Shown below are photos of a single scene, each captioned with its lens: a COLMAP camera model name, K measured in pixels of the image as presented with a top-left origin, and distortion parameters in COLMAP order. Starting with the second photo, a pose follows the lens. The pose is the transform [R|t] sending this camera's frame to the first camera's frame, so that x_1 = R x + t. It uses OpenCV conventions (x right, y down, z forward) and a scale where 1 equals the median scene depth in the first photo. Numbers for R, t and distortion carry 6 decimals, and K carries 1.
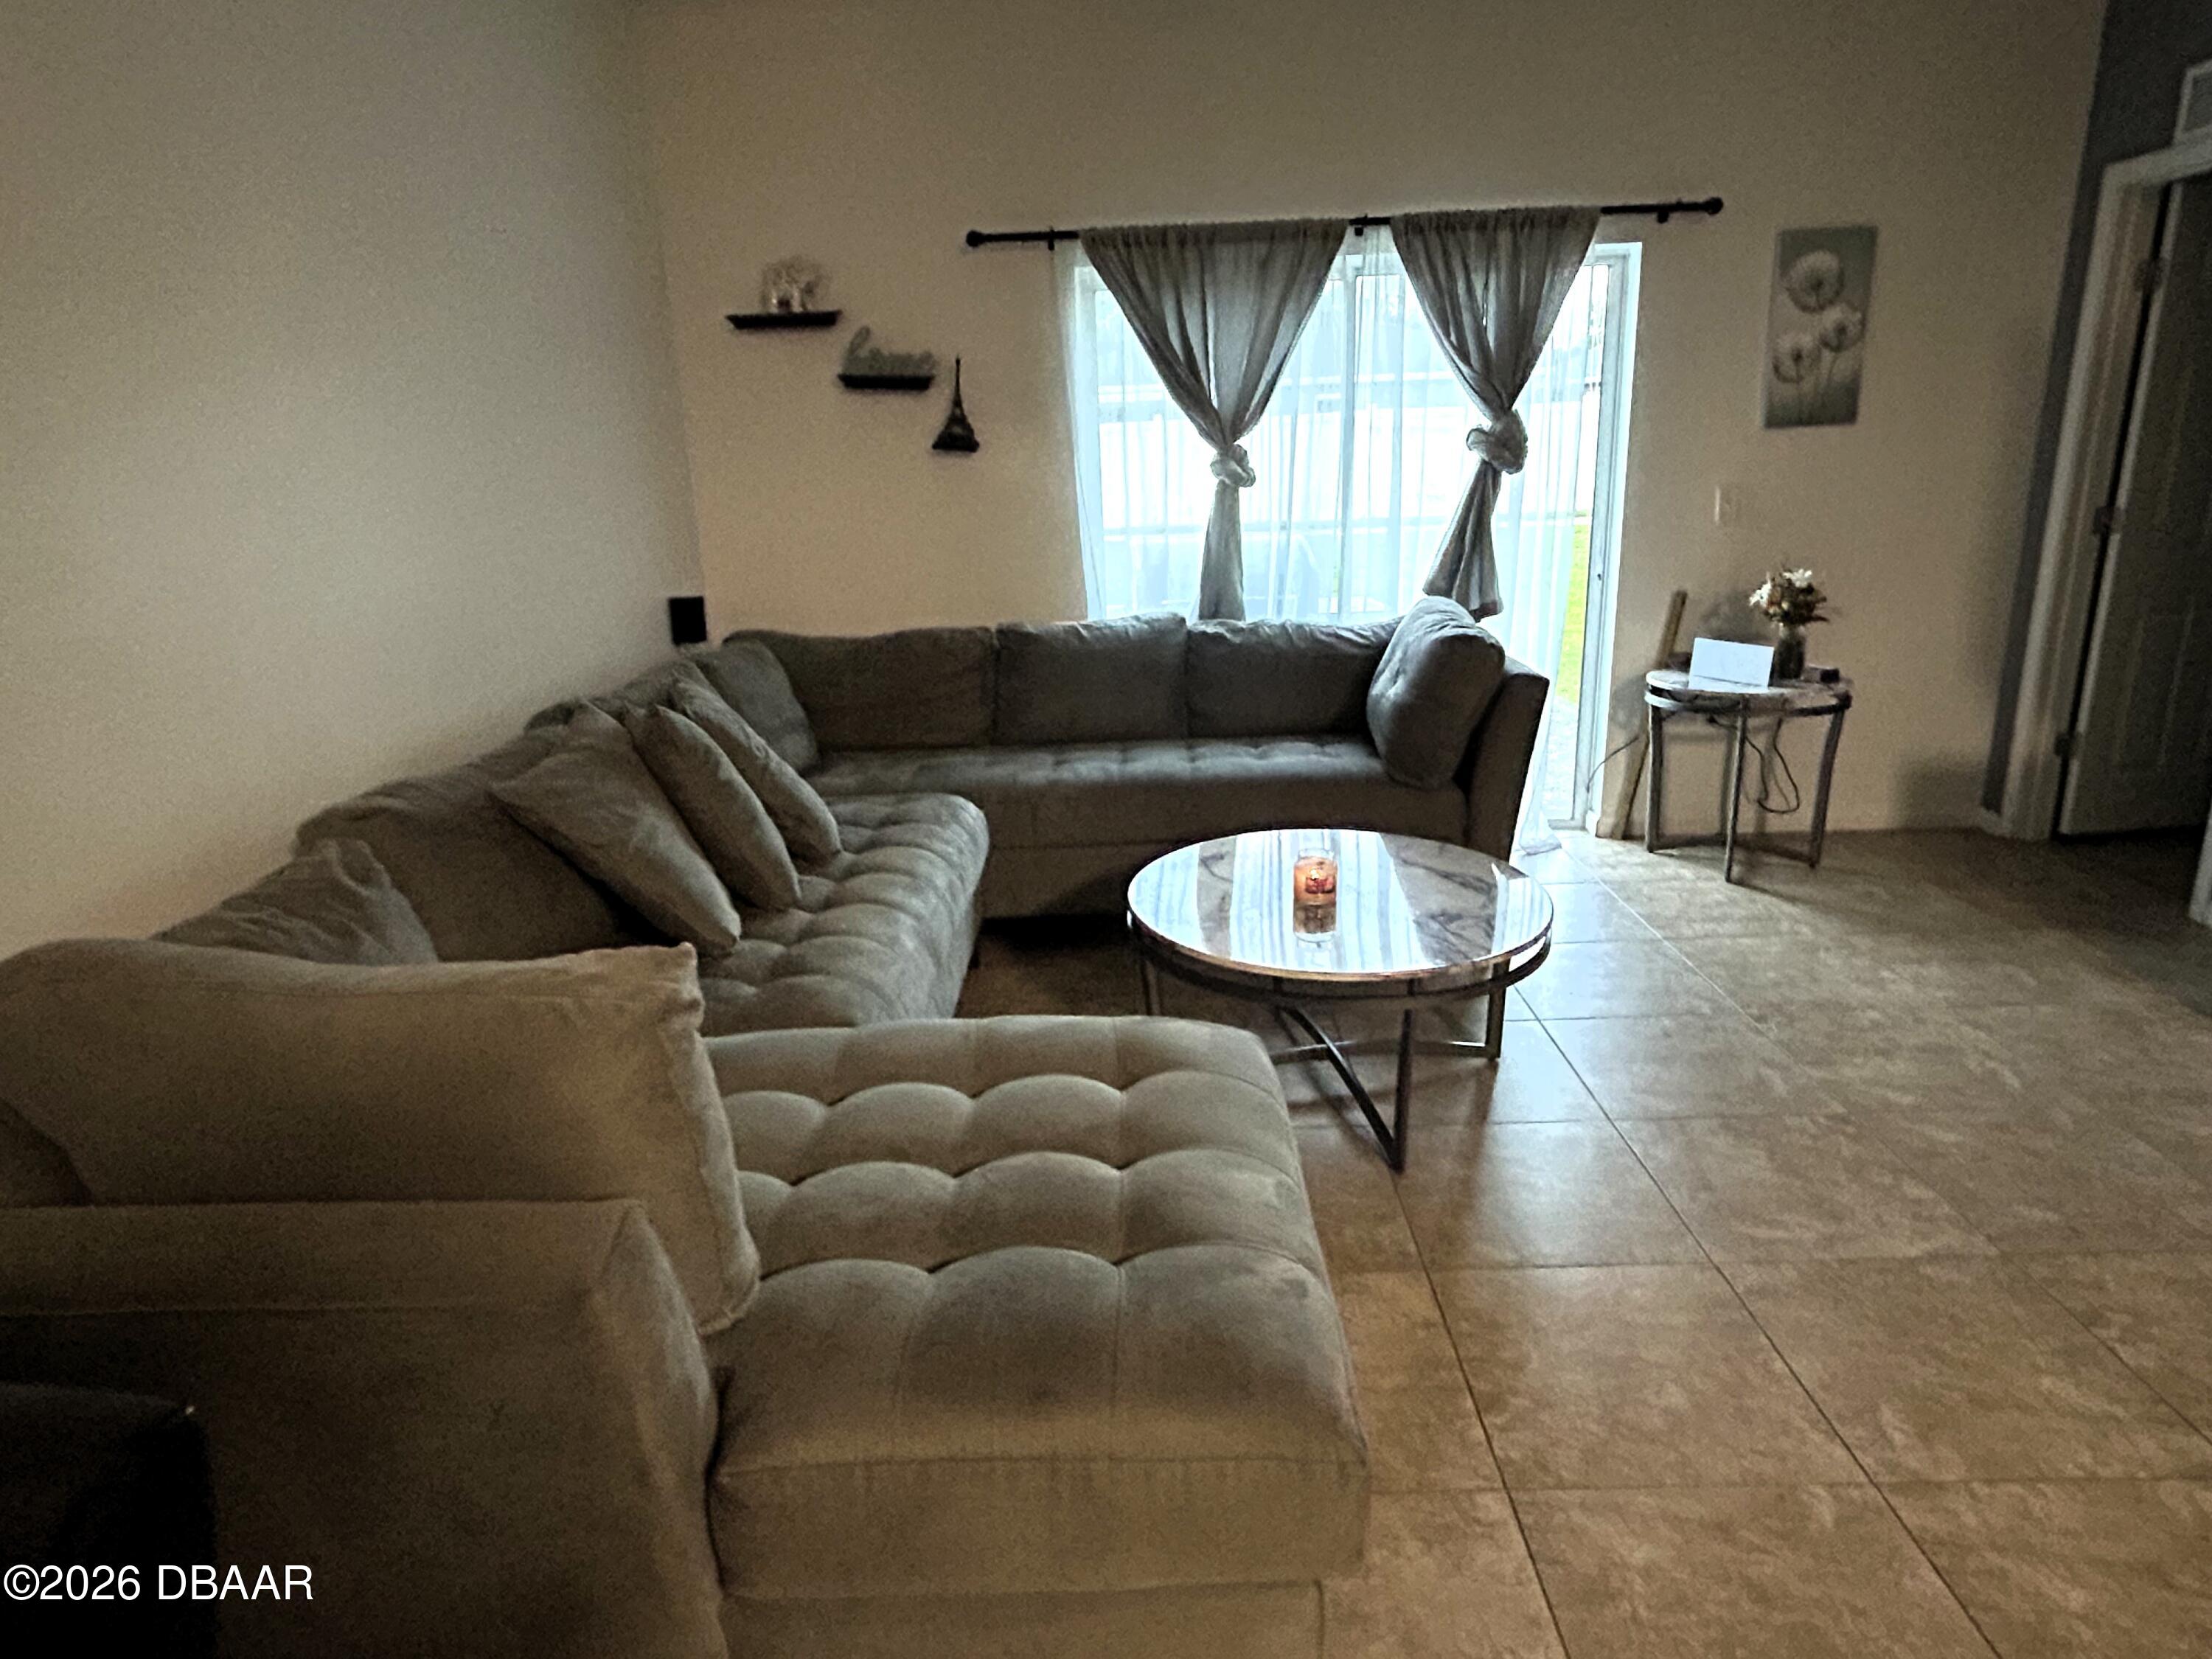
lens RADIAL K [[1282.8, 0, 1106.0], [0, 1282.8, 829.5], [0, 0, 1]] dist [0.000694, 0.002029]
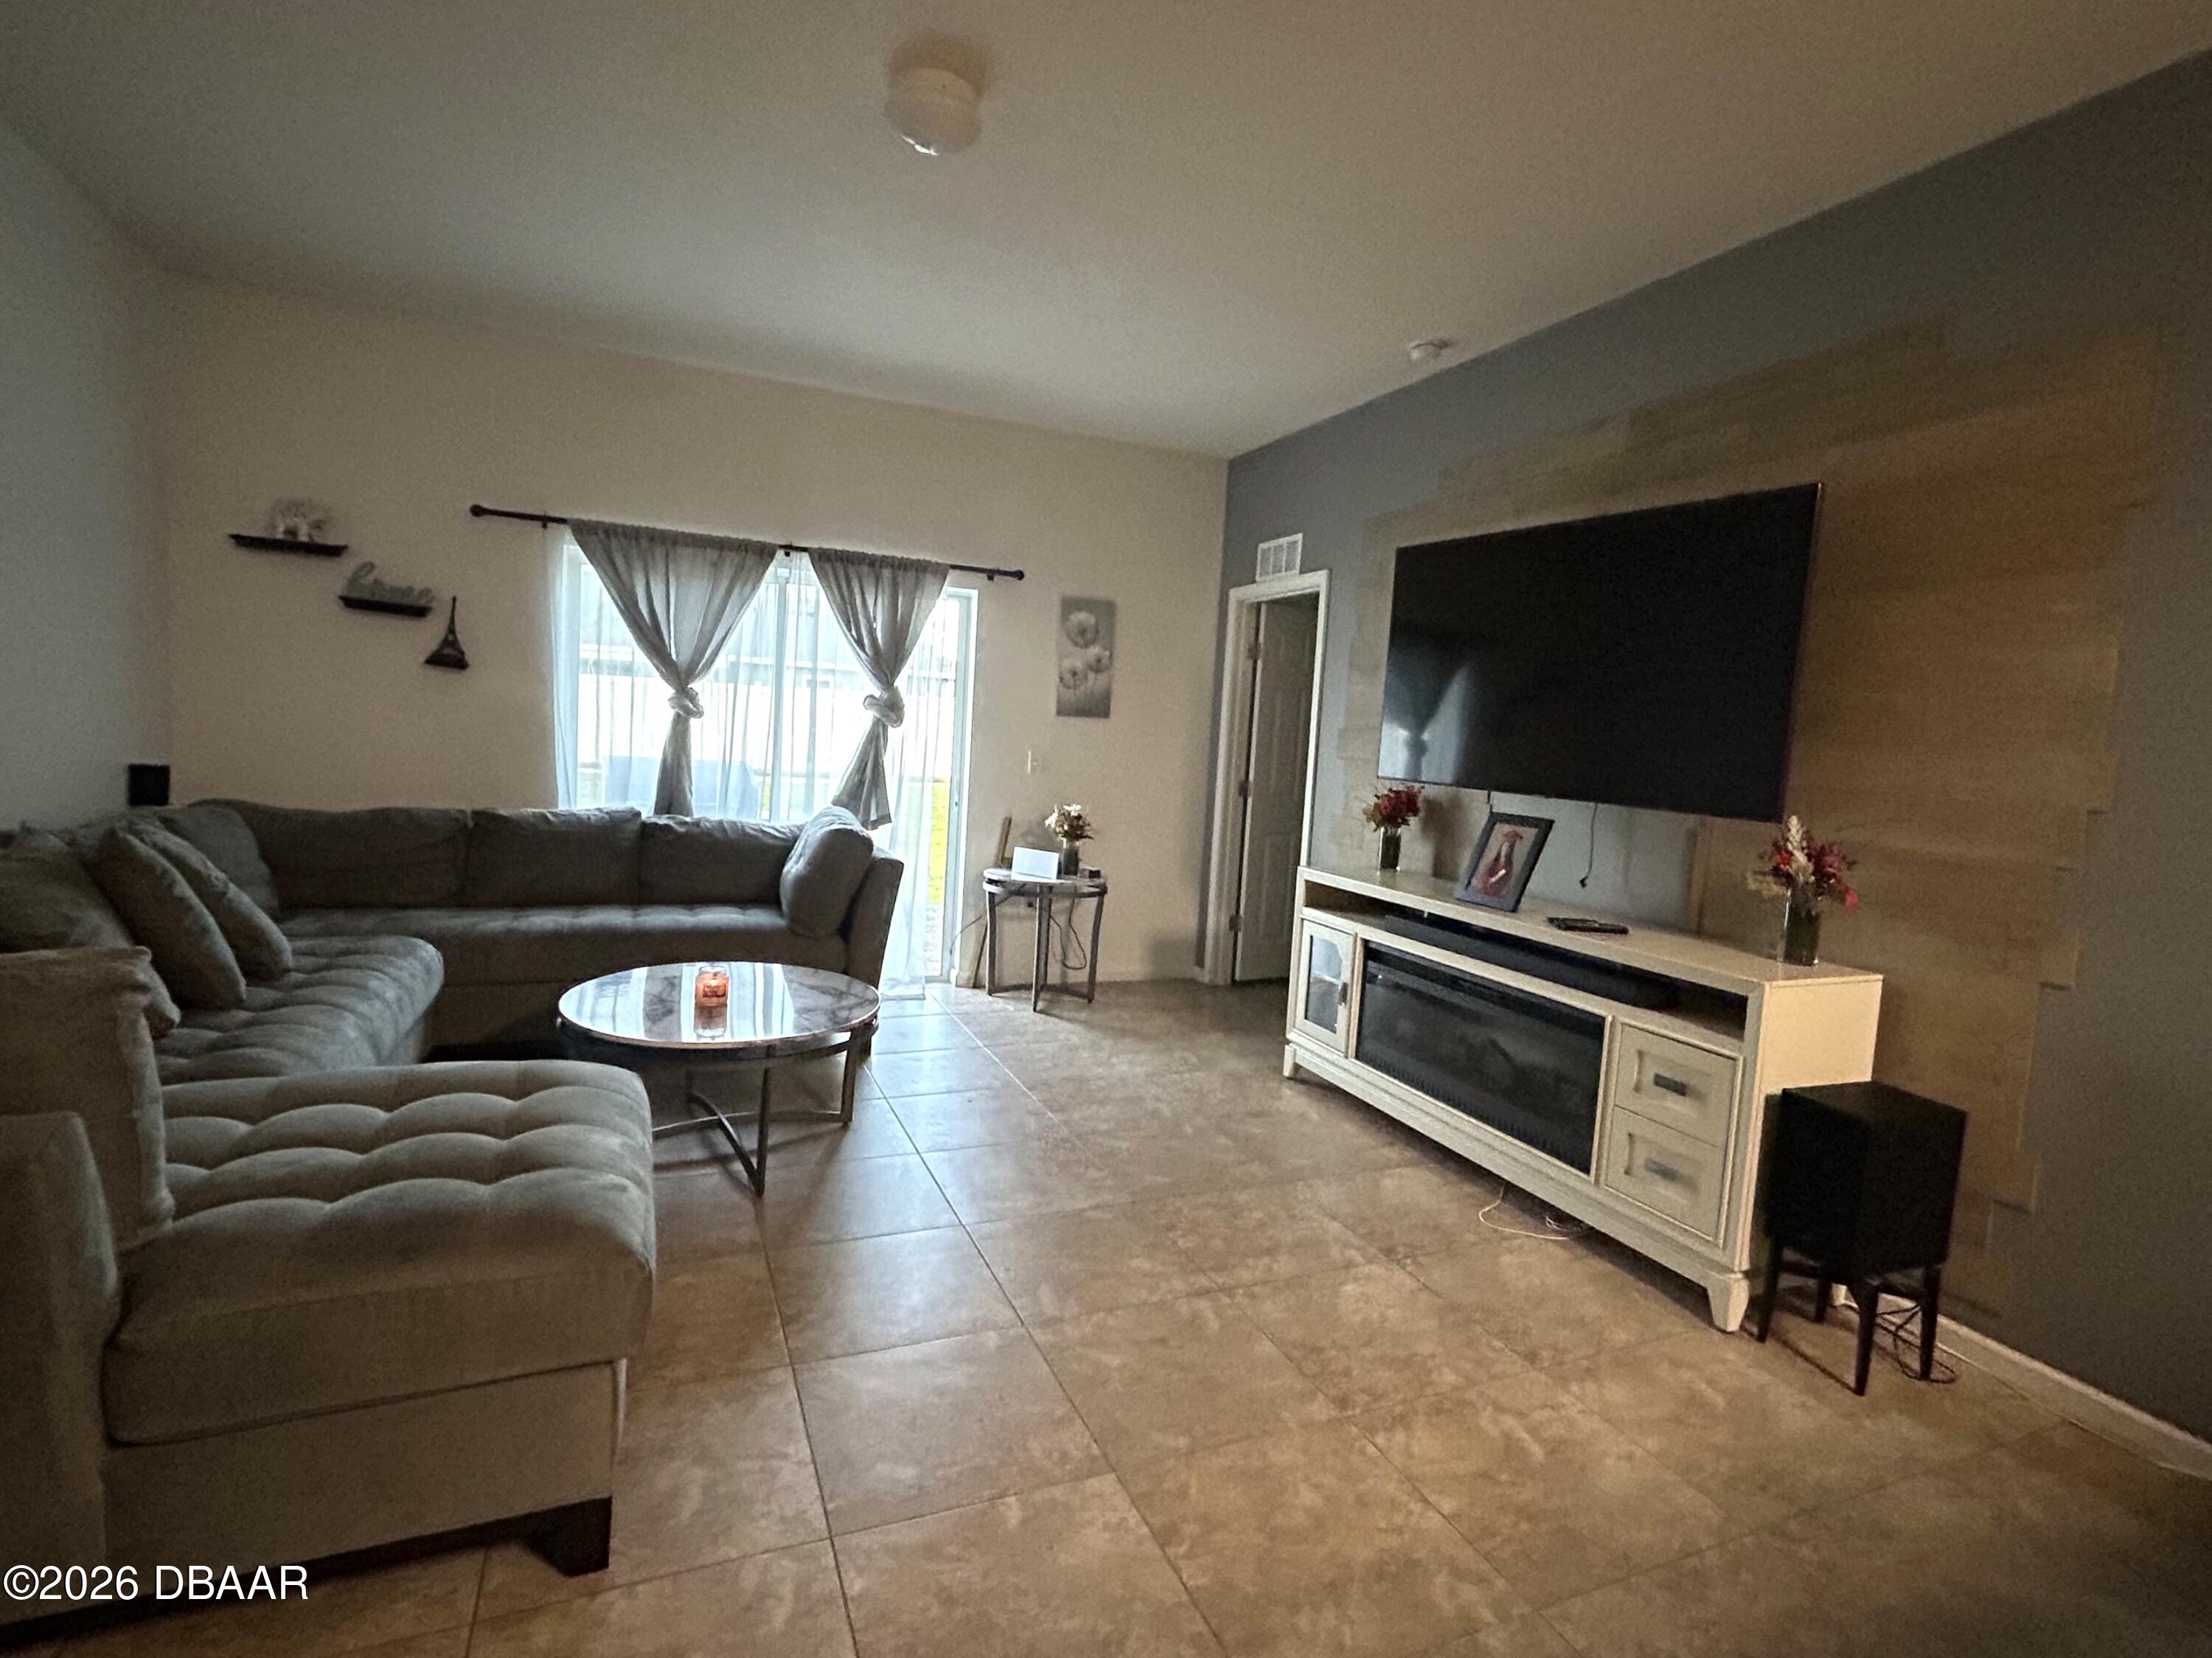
lens RADIAL K [[1070.7, 0, 1106.0], [0, 1070.7, 829.0], [0, 0, 1]] dist [-0.004344, -0.000466]
pose [[0.908519, 0.055720, 0.414111, 0.045815], [0.024417, 0.982295, -0.185741, 0.068901], [-0.417129, 0.178861, 0.891074, -0.163266]]
